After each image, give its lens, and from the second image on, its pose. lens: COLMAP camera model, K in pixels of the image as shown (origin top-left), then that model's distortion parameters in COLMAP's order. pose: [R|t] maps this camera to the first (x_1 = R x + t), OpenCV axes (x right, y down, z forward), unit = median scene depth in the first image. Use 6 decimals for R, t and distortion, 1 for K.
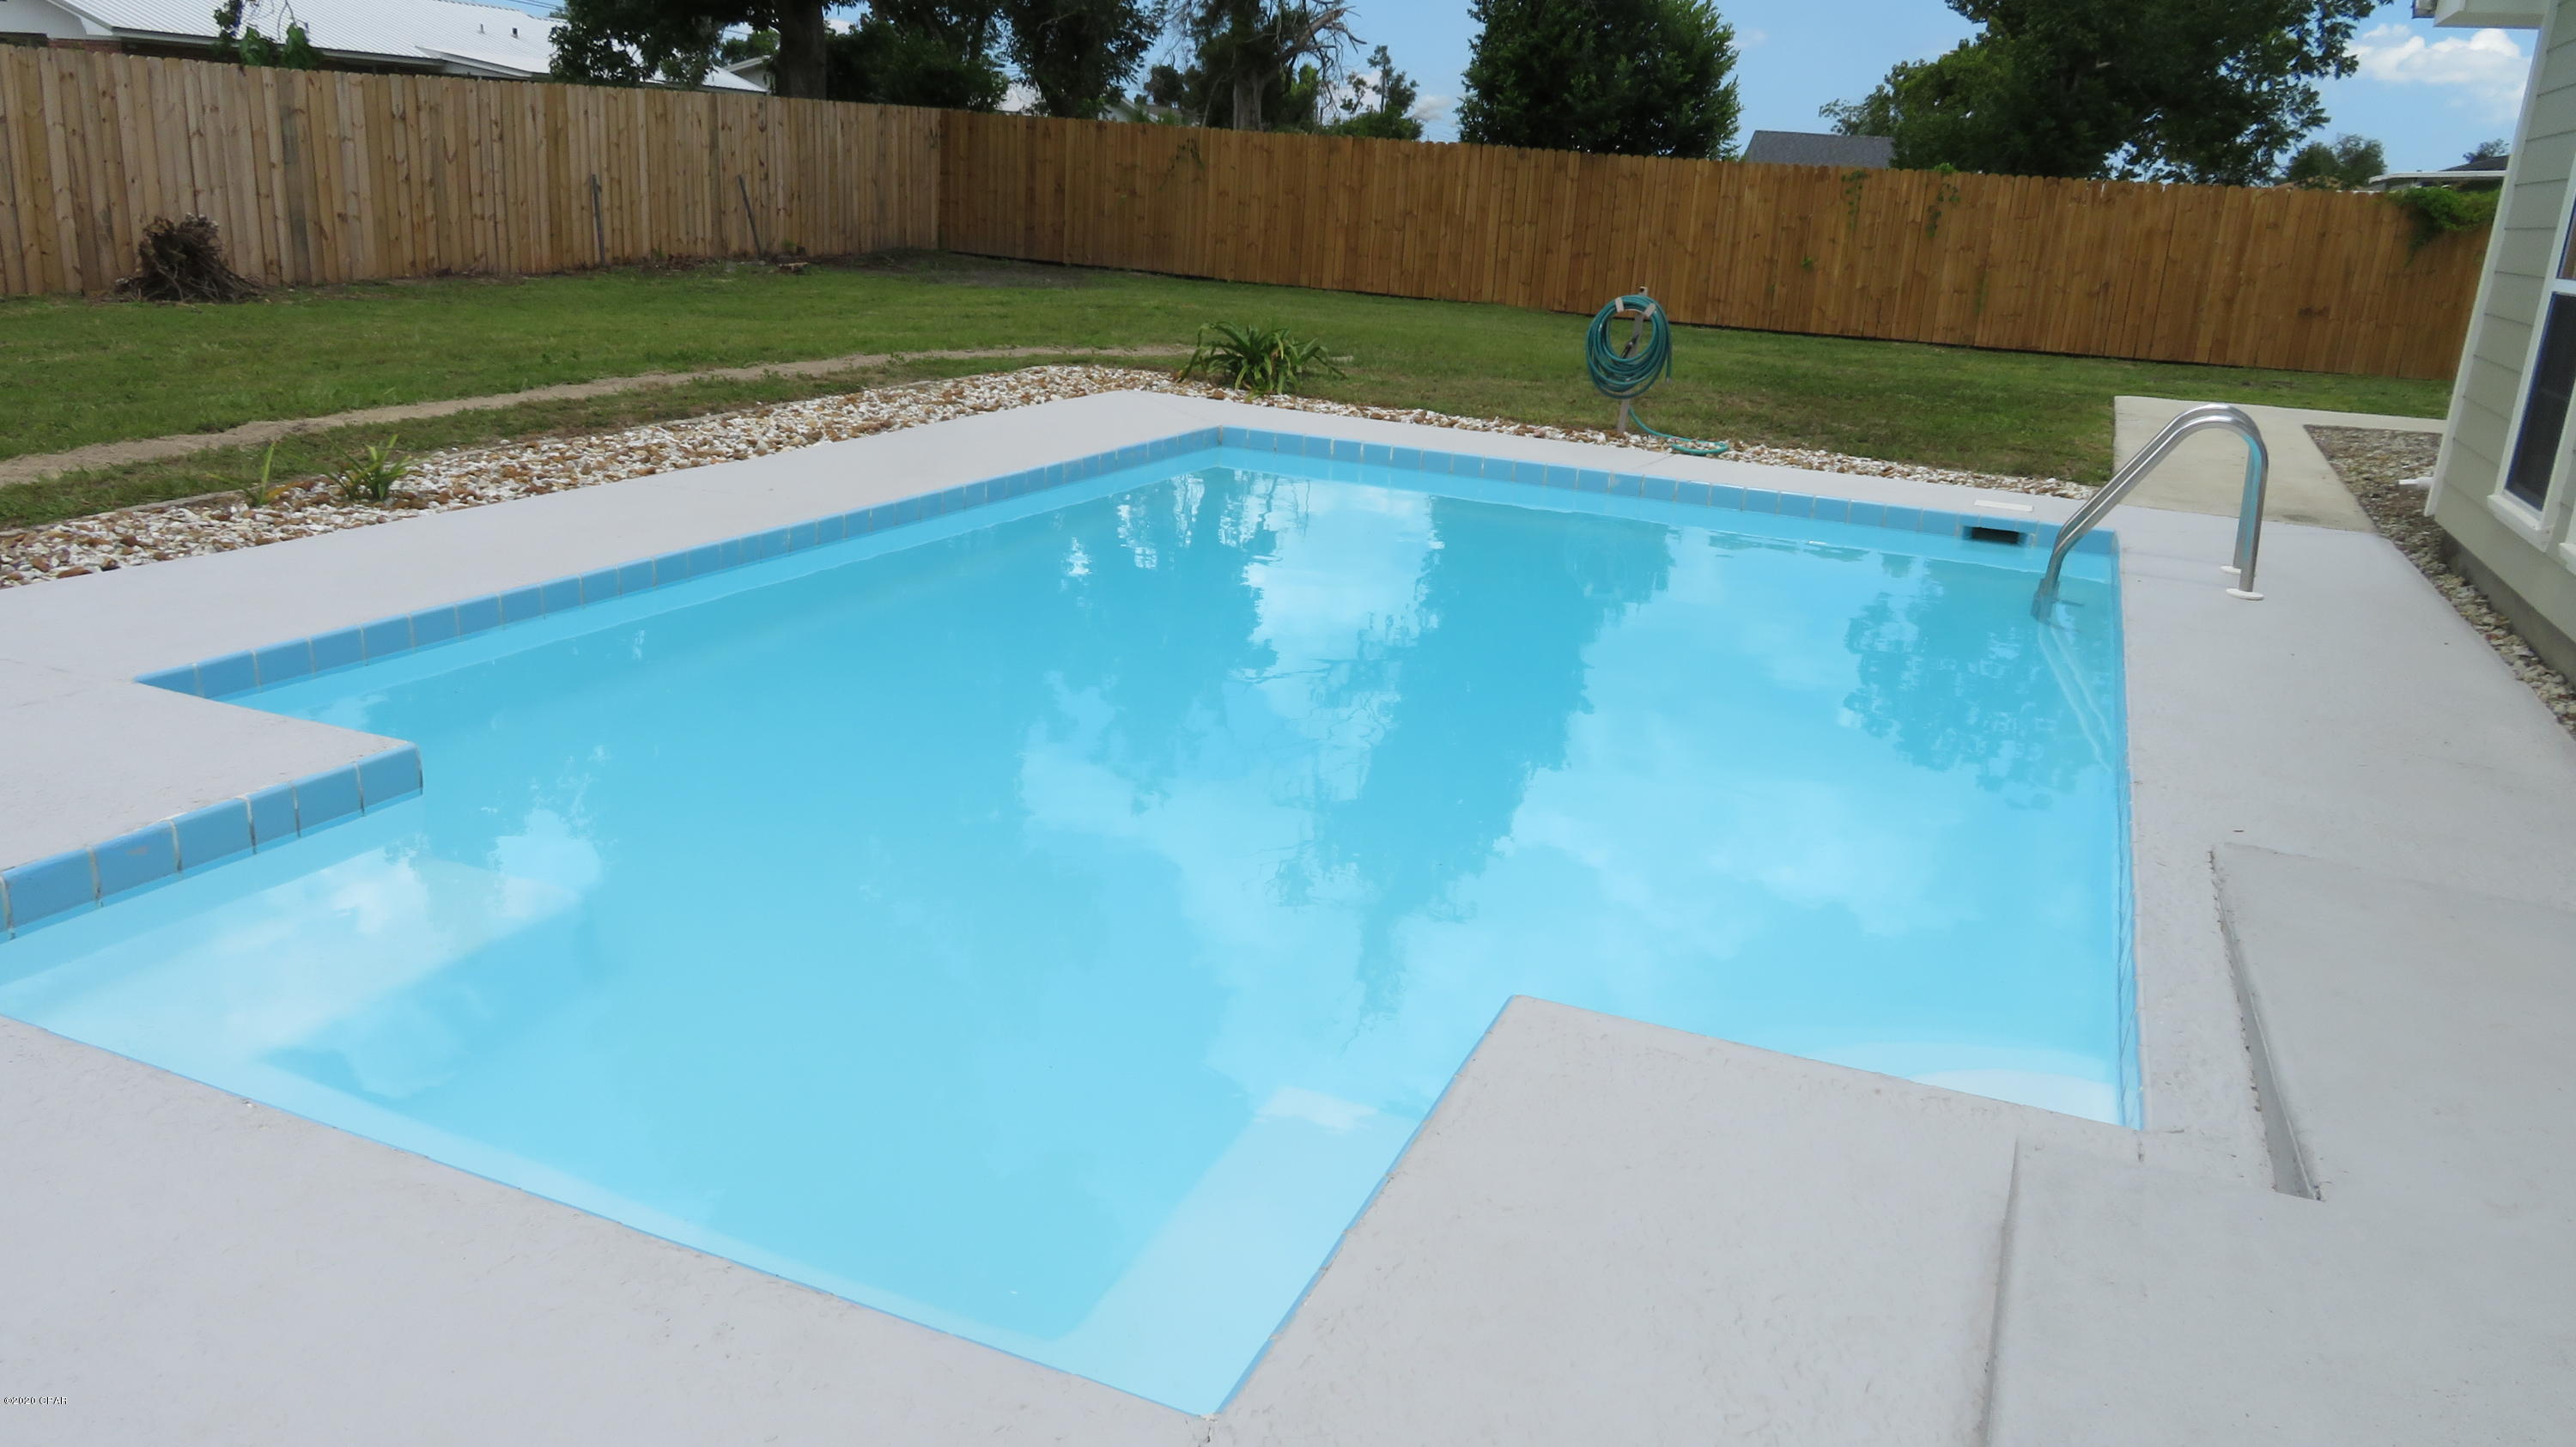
lens RADIAL K [[1832.2, 0, 1289.5], [0, 1832.2, 717.6], [0, 0, 1]] dist [-0.017736, 0.007691]
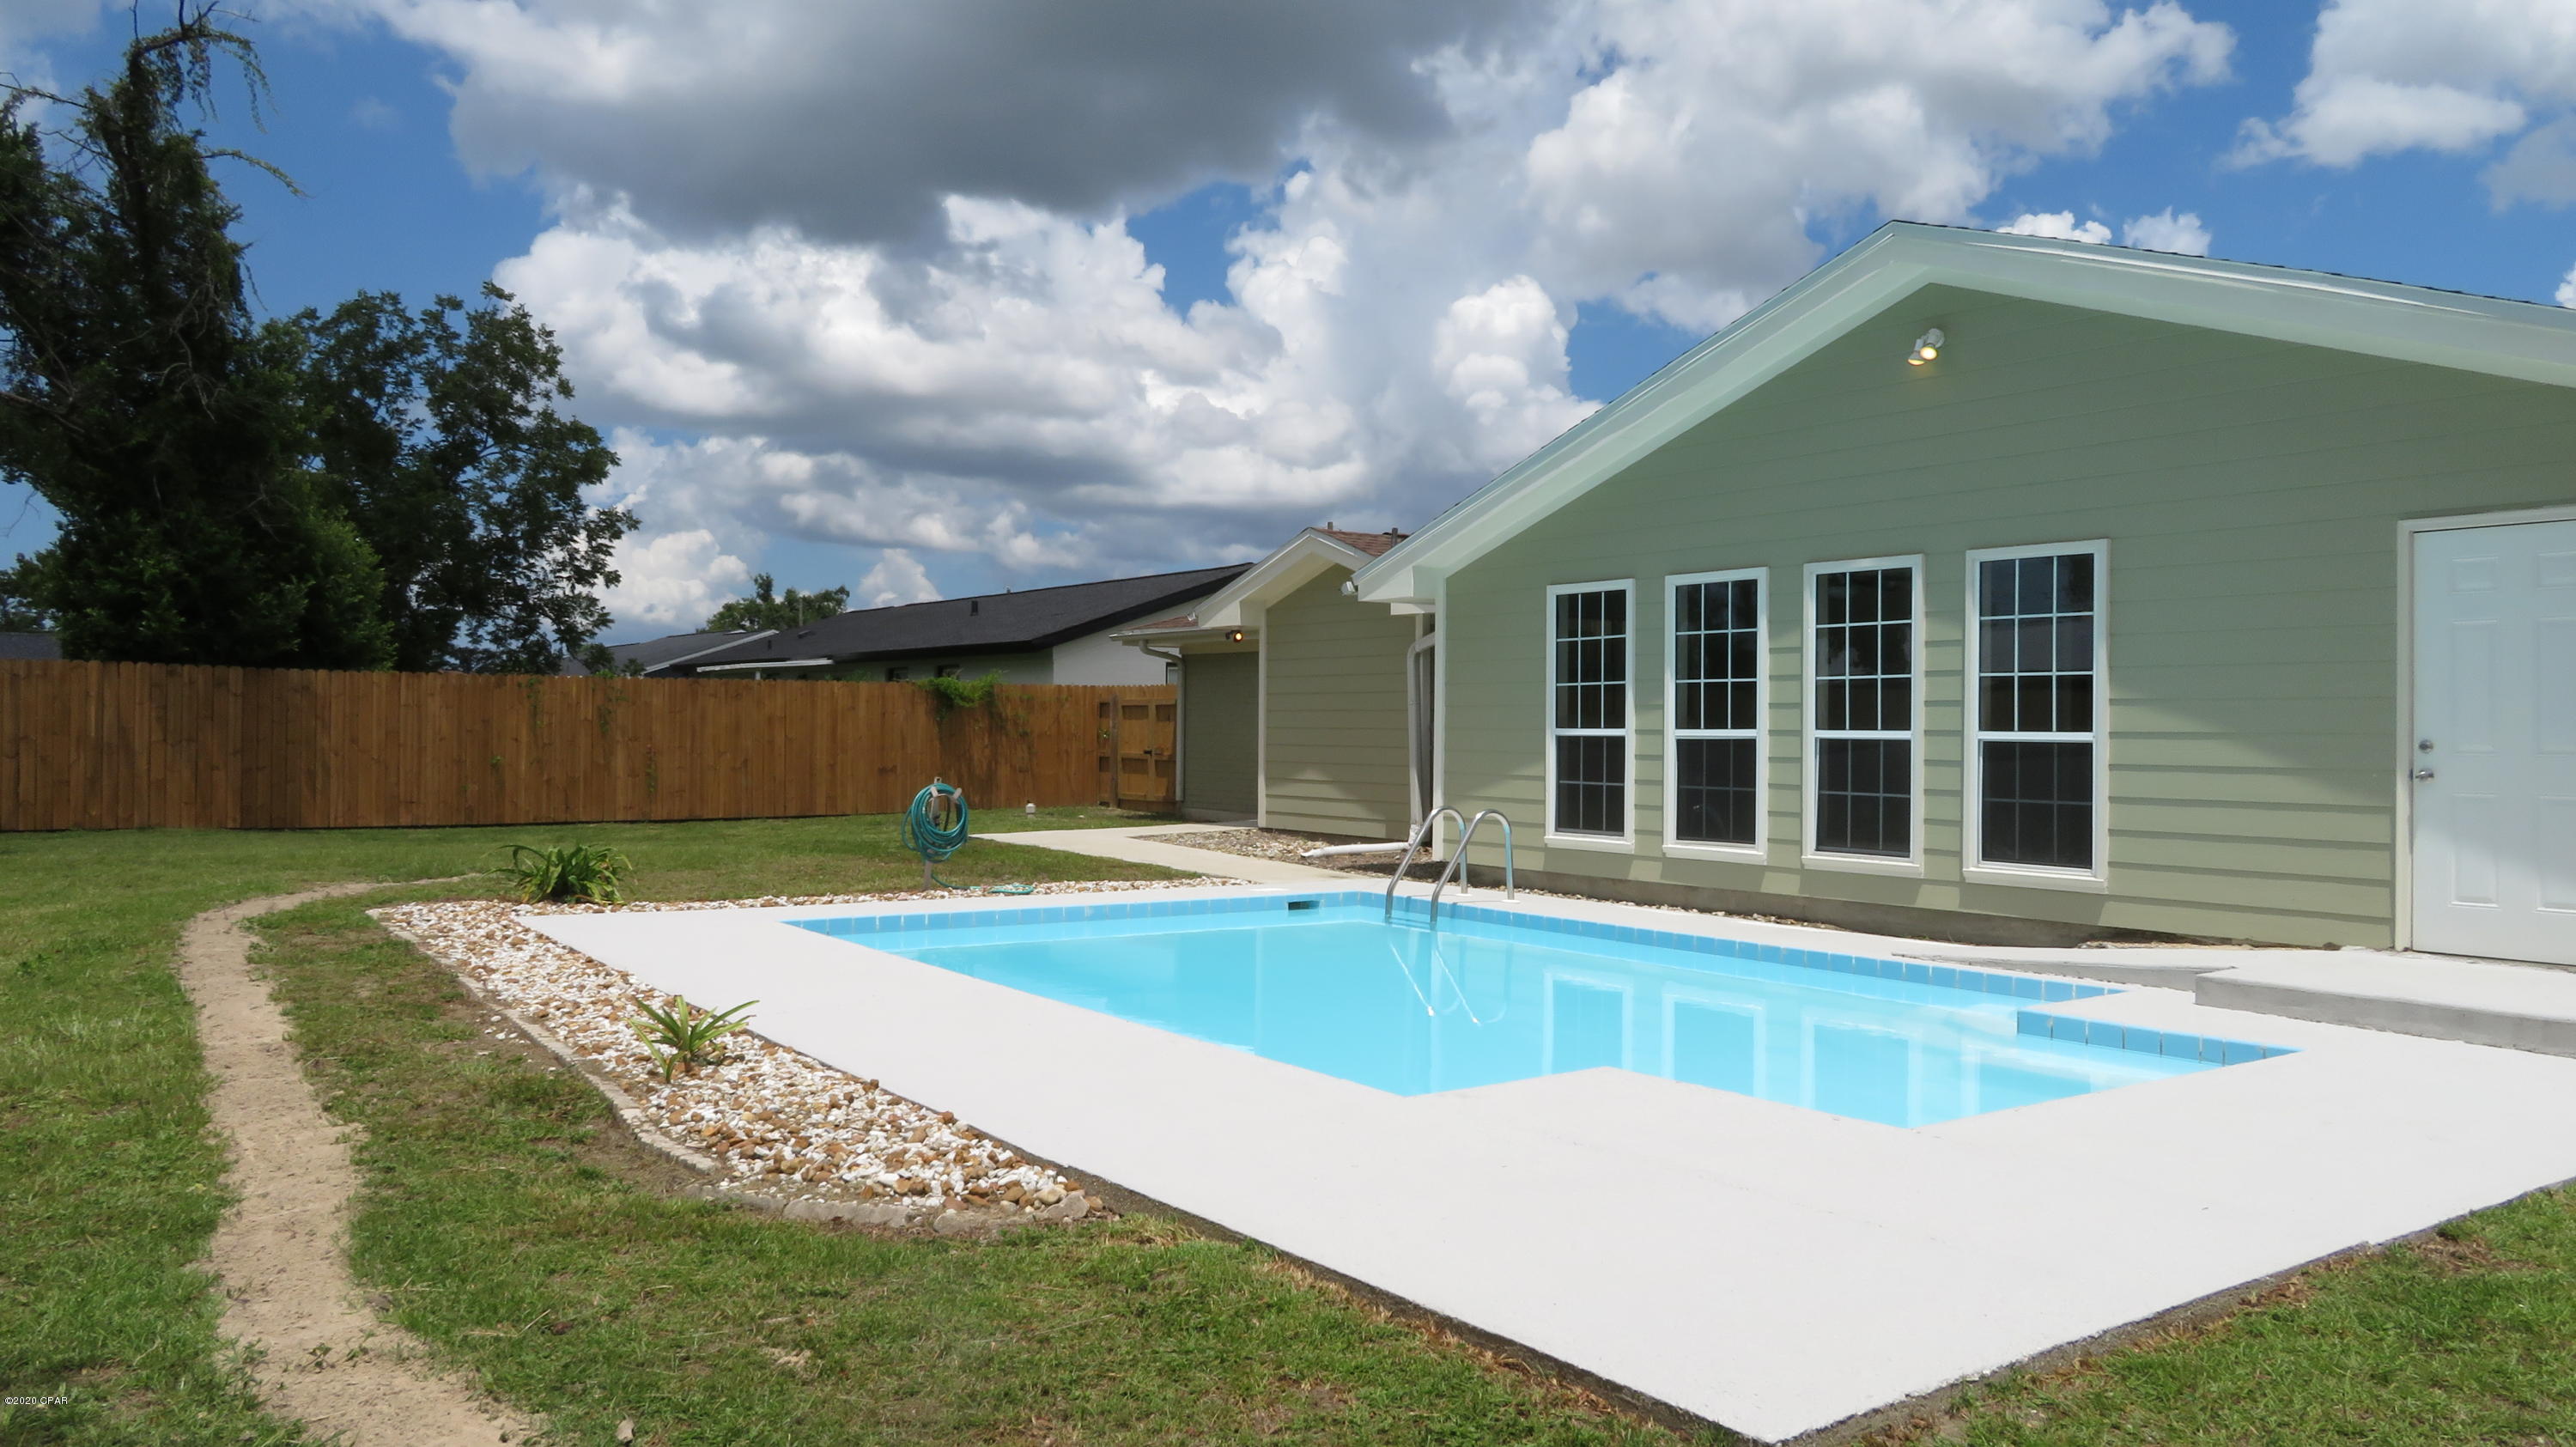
lens RADIAL K [[1832.2, 0, 1274.7], [0, 1832.2, 730.2], [0, 0, 1]] dist [-0.017736, 0.007691]
pose [[0.542703, -0.051527, 0.838343, -0.373908], [0.256738, 0.960522, -0.107163, -0.031789], [-0.799725, 0.273392, 0.534506, 0.047061]]
